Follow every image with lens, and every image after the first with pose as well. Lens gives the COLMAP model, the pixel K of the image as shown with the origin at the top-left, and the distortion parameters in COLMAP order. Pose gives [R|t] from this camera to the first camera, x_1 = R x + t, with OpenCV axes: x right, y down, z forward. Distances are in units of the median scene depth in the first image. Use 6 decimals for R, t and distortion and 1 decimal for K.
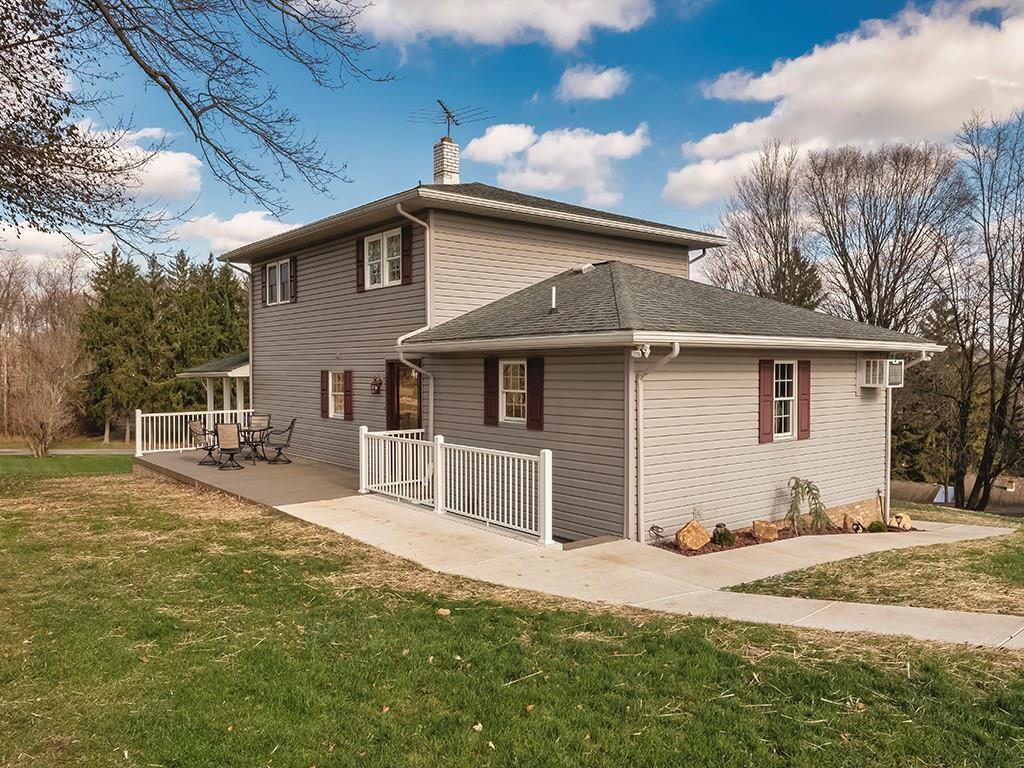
lens RADIAL K [[753.9, 0, 512.0], [0, 753.9, 384.0], [0, 0, 1]] dist [0.001441, 0.000285]
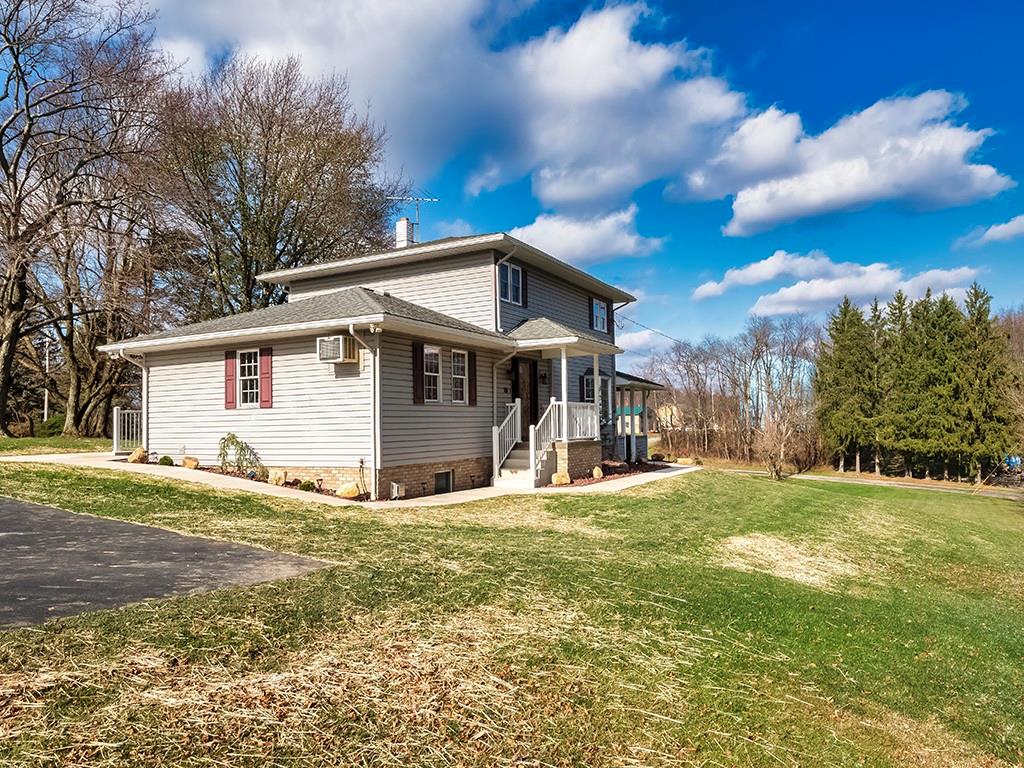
lens RADIAL K [[708.4, 0, 512.0], [0, 708.4, 384.0], [0, 0, 1]] dist [-0.000867, -0.000813]
pose [[0.384945, -0.058586, -0.921078, 1.573128], [-0.003055, 0.997897, -0.064749, 0.102844], [0.922934, 0.027739, 0.383957, 0.861250]]
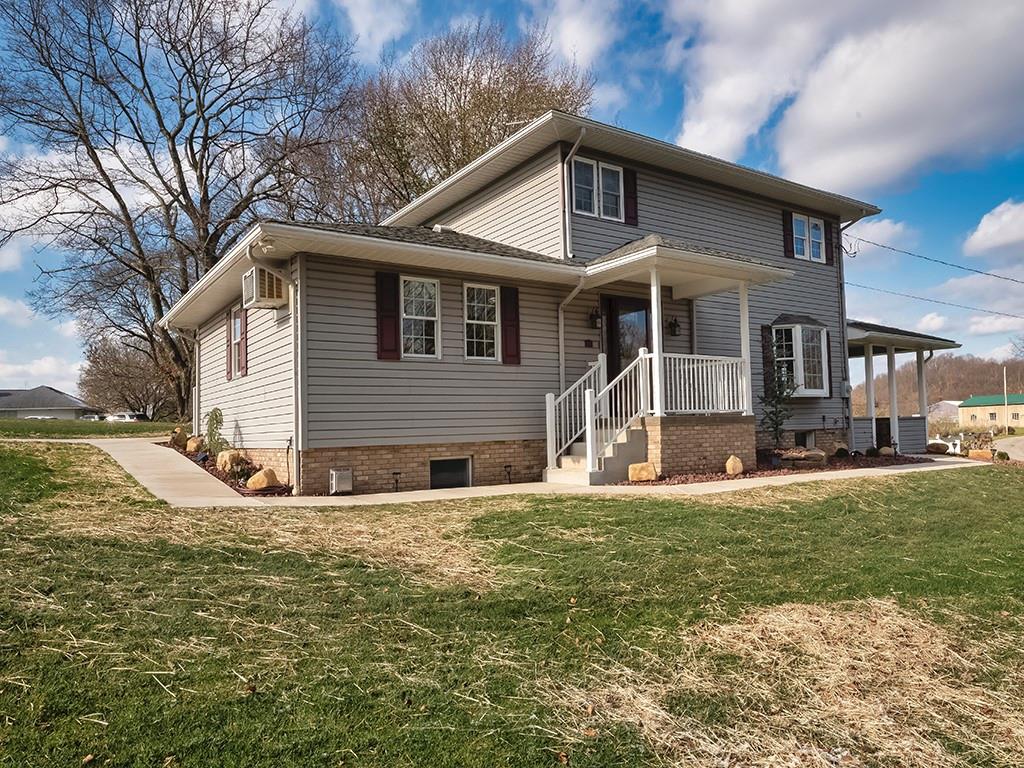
lens RADIAL K [[708.4, 0, 512.0], [0, 708.4, 384.0], [0, 0, 1]] dist [-0.000867, -0.000813]
pose [[-0.079057, -0.059607, -0.995086, 1.263565], [0.006041, 0.998164, -0.060271, 0.135286], [0.996852, -0.010776, -0.078551, 1.329174]]
